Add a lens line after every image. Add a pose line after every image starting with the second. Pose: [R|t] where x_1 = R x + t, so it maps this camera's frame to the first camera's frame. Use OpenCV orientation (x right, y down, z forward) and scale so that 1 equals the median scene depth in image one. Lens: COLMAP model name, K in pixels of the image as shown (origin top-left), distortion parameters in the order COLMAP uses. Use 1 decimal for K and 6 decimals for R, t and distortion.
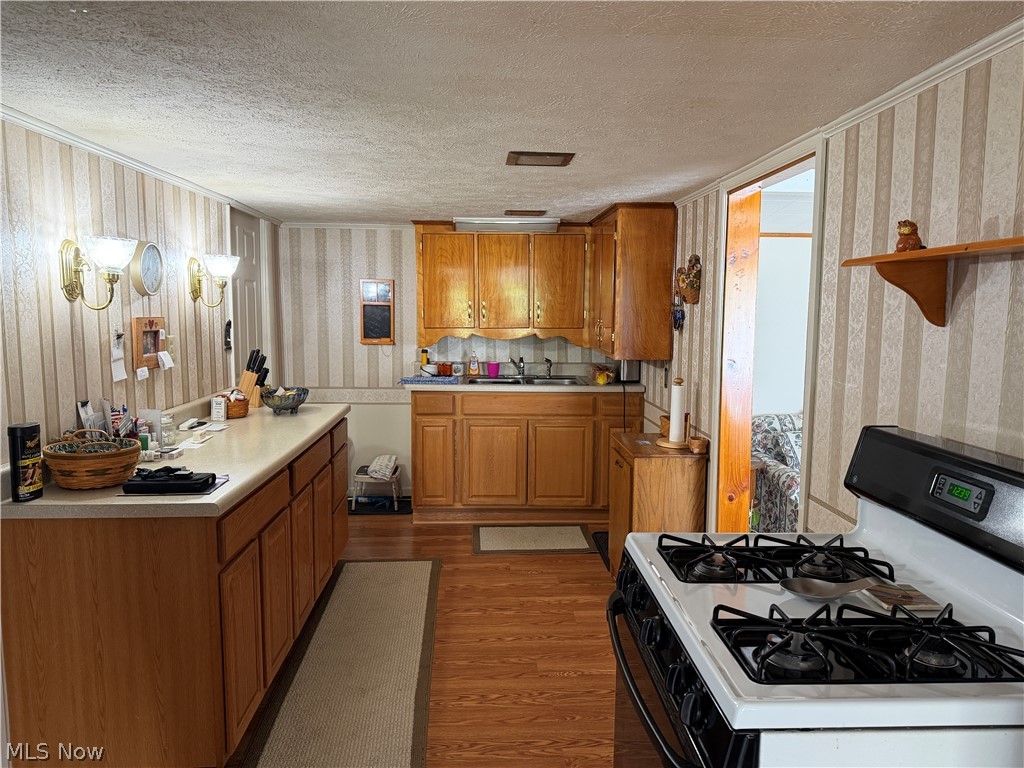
lens RADIAL K [[707.5, 0, 512.0], [0, 707.5, 384.0], [0, 0, 1]] dist [0.148057, -0.214712]
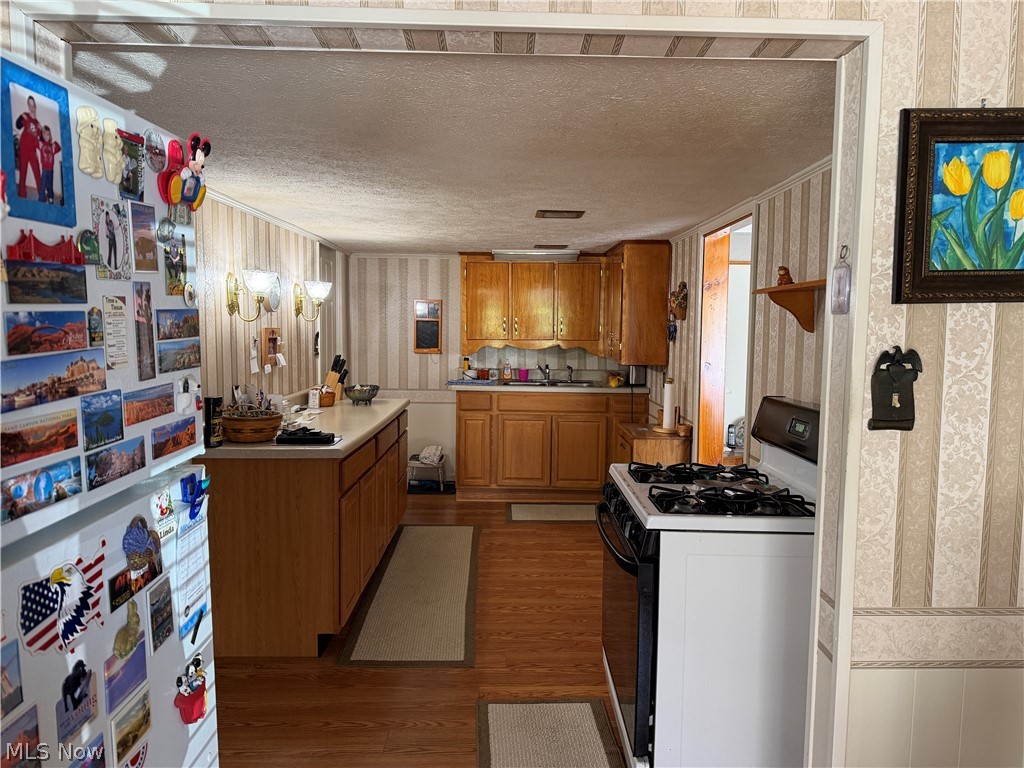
lens RADIAL K [[707.5, 0, 512.0], [0, 707.5, 384.0], [0, 0, 1]] dist [0.148057, -0.214712]
pose [[0.999160, 0.007856, -0.040220, 0.003326], [-0.008893, 0.999631, -0.025676, 0.035373], [0.040004, 0.026012, 0.998861, -0.263588]]
